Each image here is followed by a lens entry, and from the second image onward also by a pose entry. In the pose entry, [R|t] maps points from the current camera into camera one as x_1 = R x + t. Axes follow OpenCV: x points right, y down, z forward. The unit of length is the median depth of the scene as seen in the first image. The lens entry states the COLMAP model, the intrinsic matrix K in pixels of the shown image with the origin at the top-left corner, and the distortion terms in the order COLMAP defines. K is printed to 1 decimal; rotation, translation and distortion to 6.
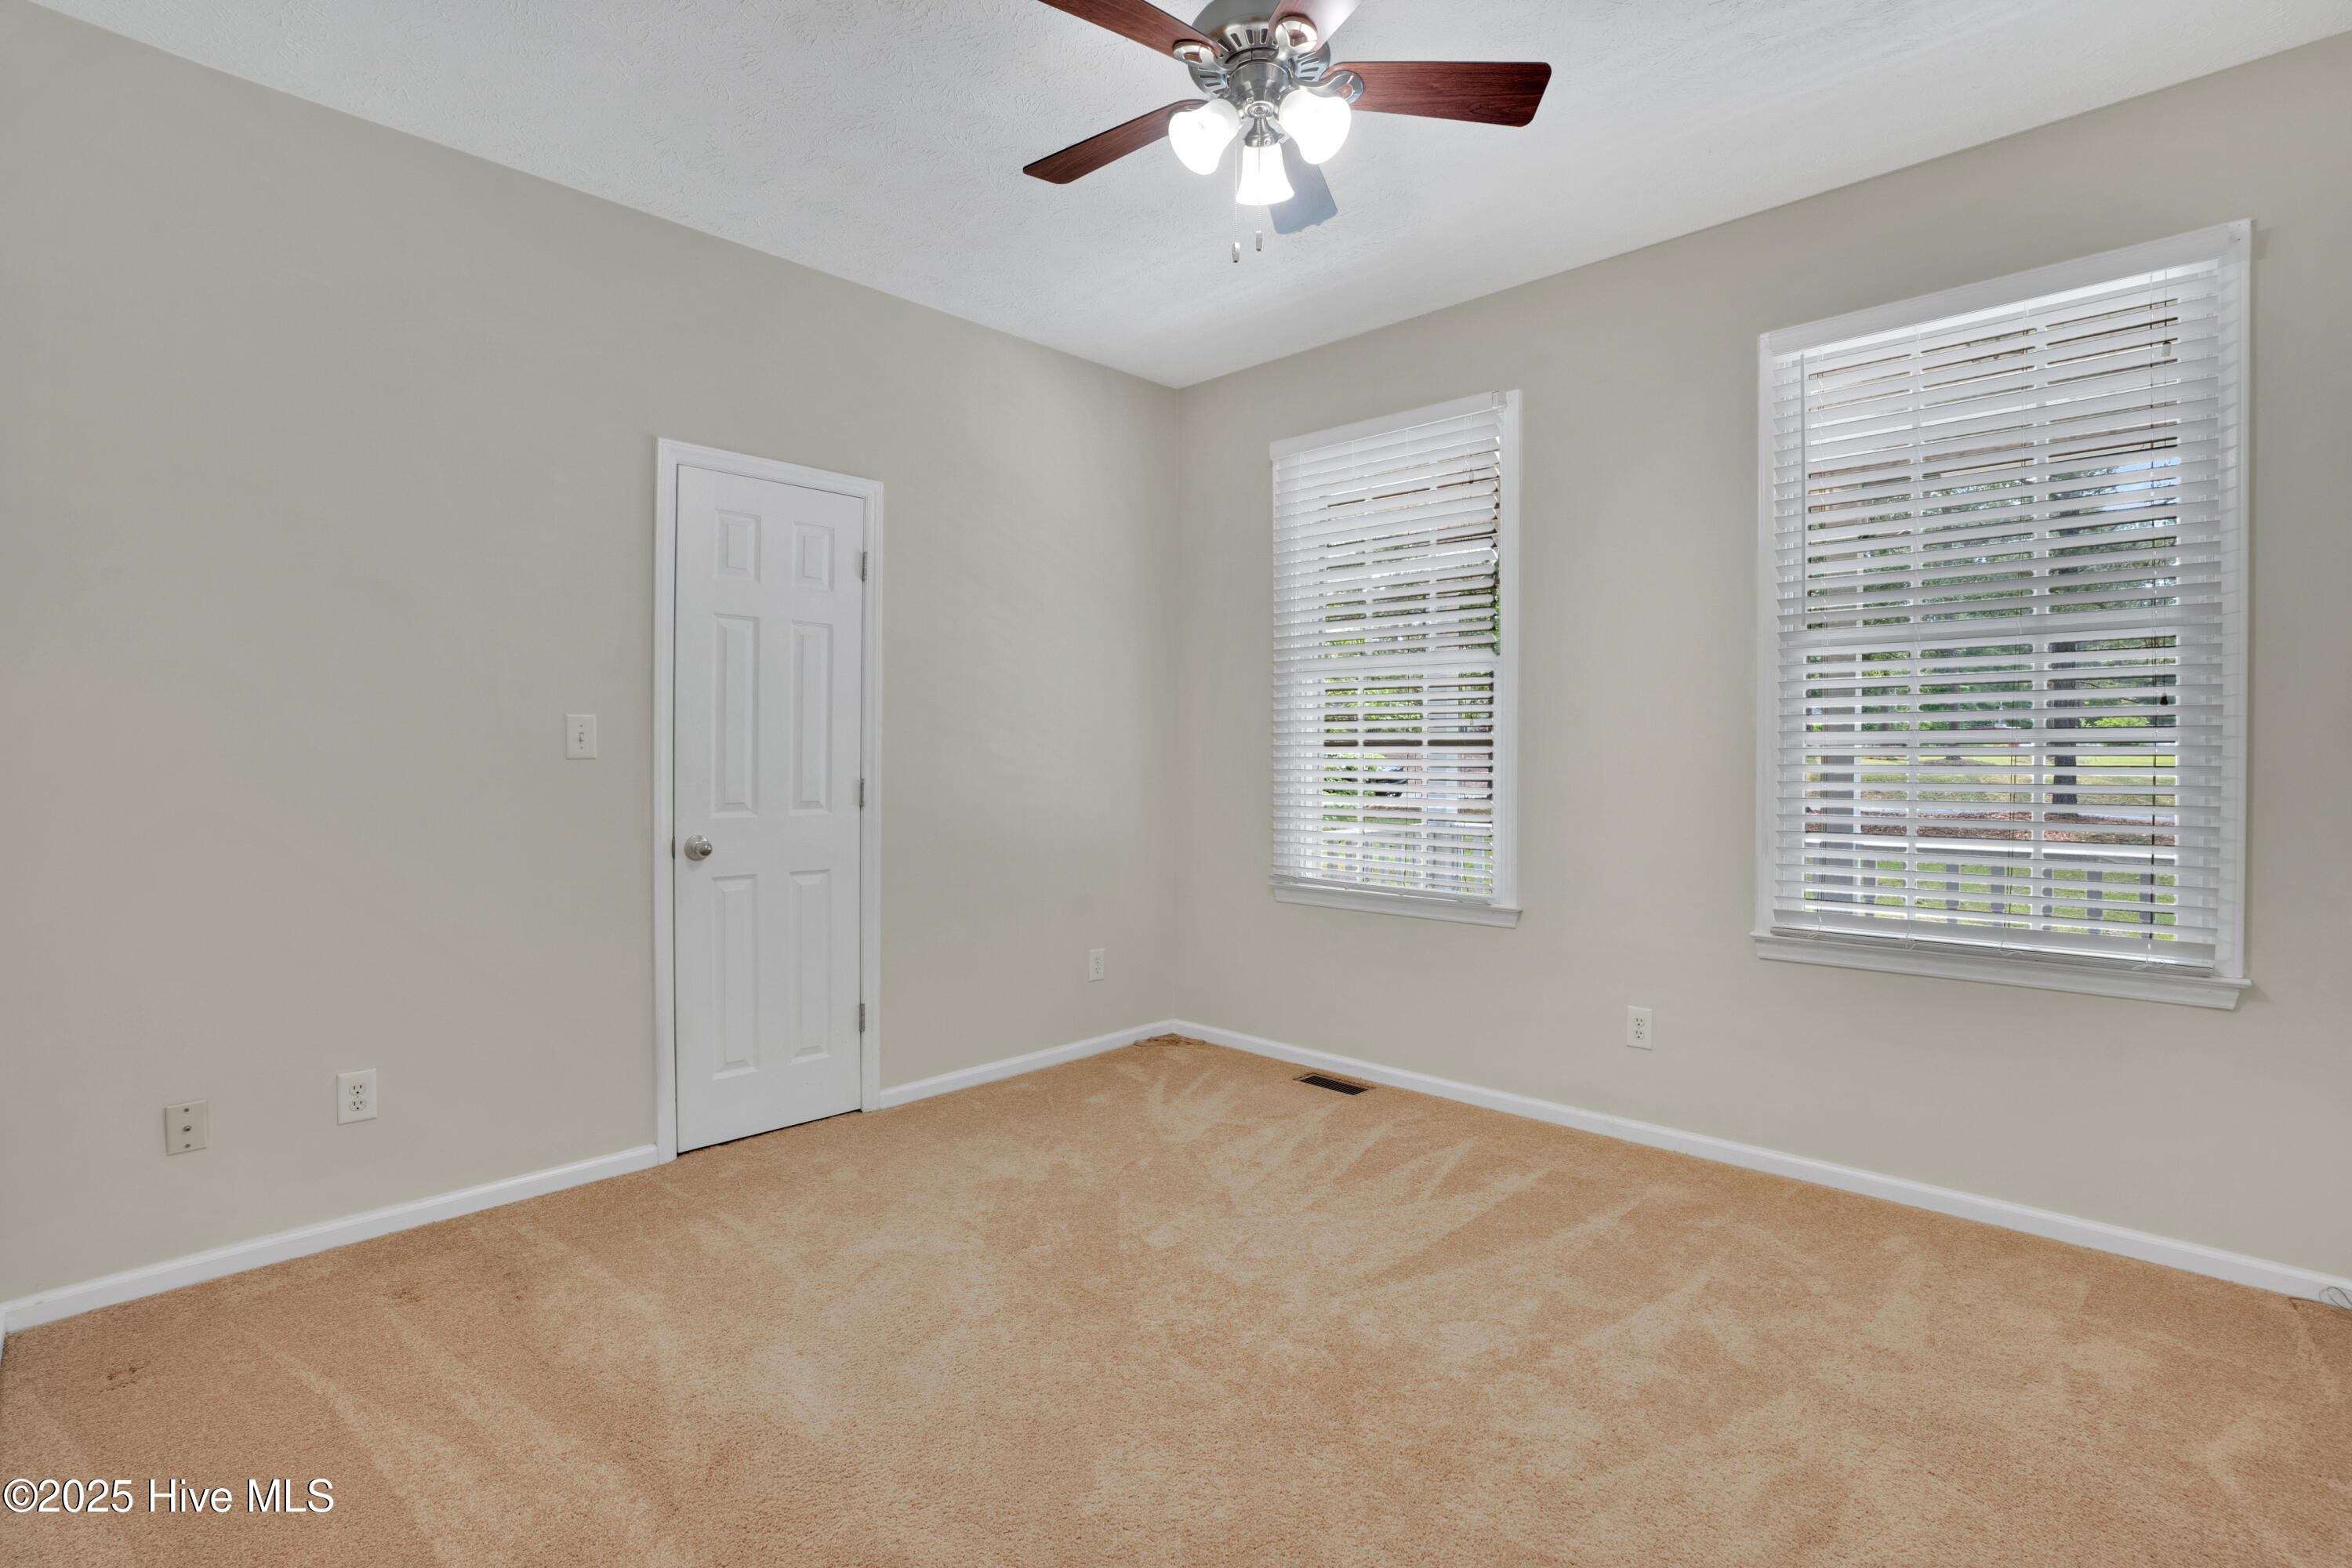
lens RADIAL K [[1070.8, 0, 1176.0], [0, 1070.8, 784.0], [0, 0, 1]] dist [-0.069303, 0.025538]
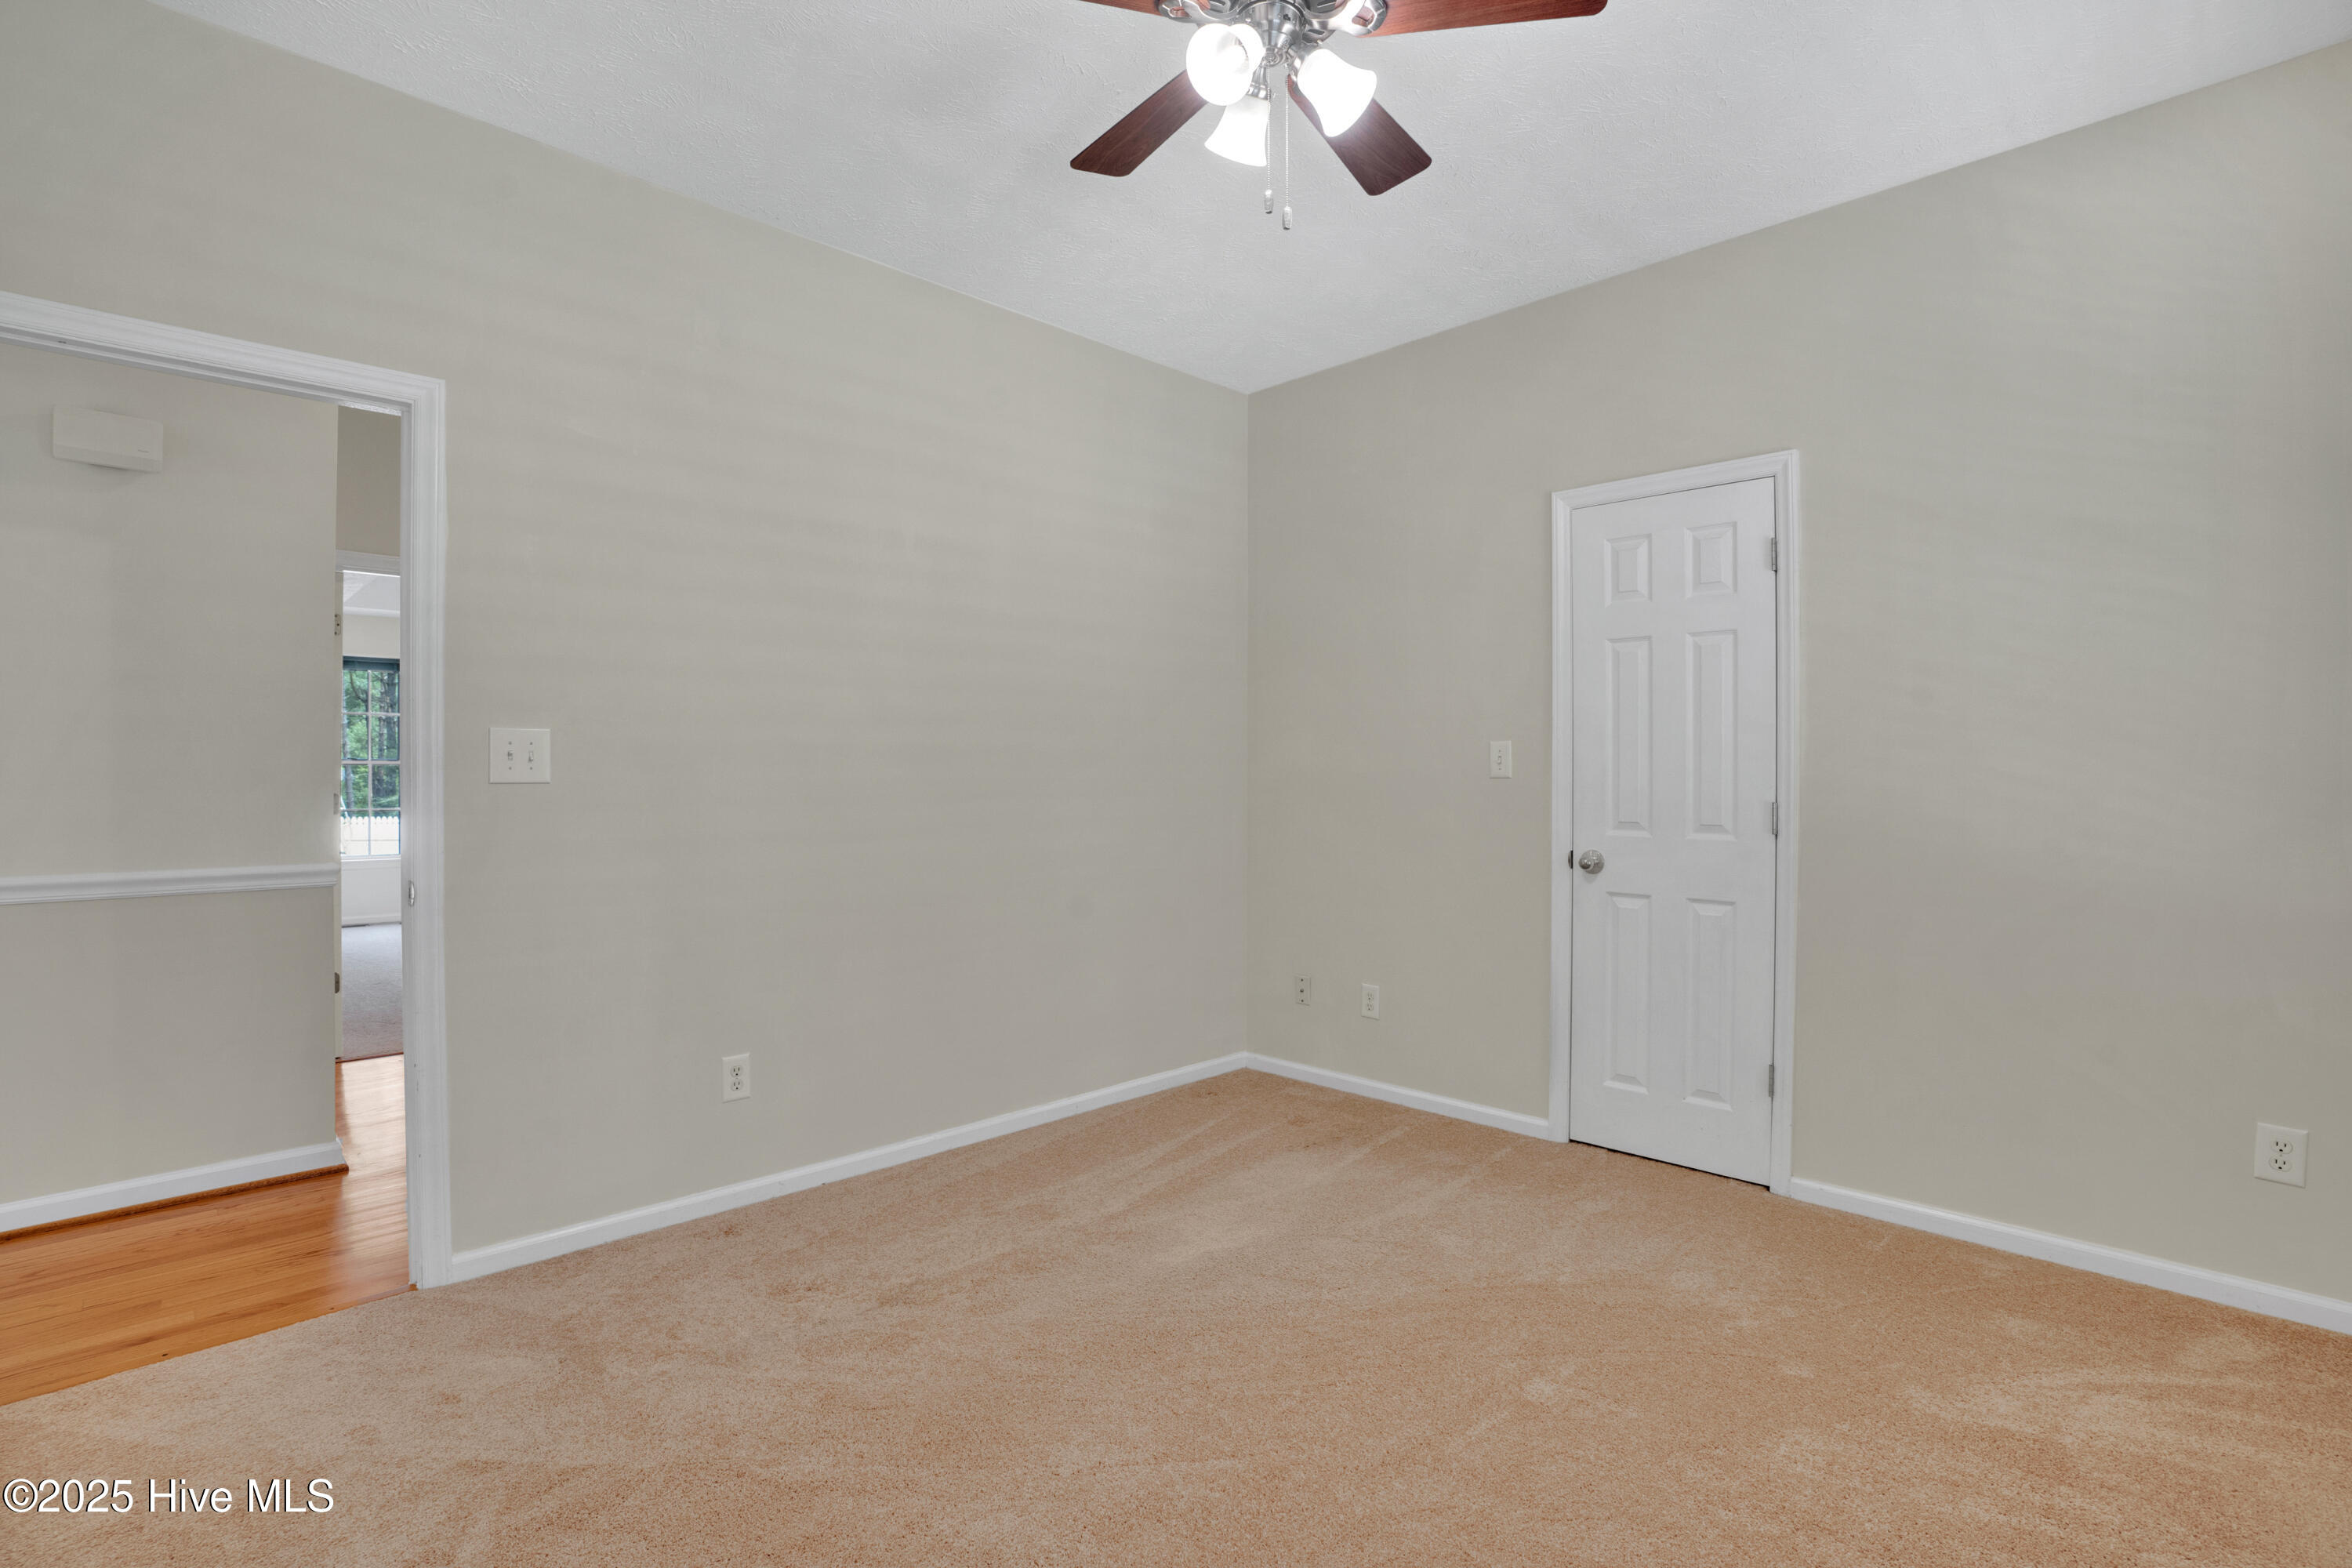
lens RADIAL K [[1070.8, 0, 1176.0], [0, 1070.8, 784.0], [0, 0, 1]] dist [-0.069303, 0.025538]
pose [[-0.009001, 0.011541, -0.999893, 0.609540], [-0.020170, 0.999728, 0.011720, -0.022070], [0.999756, 0.020273, -0.008765, 0.576240]]
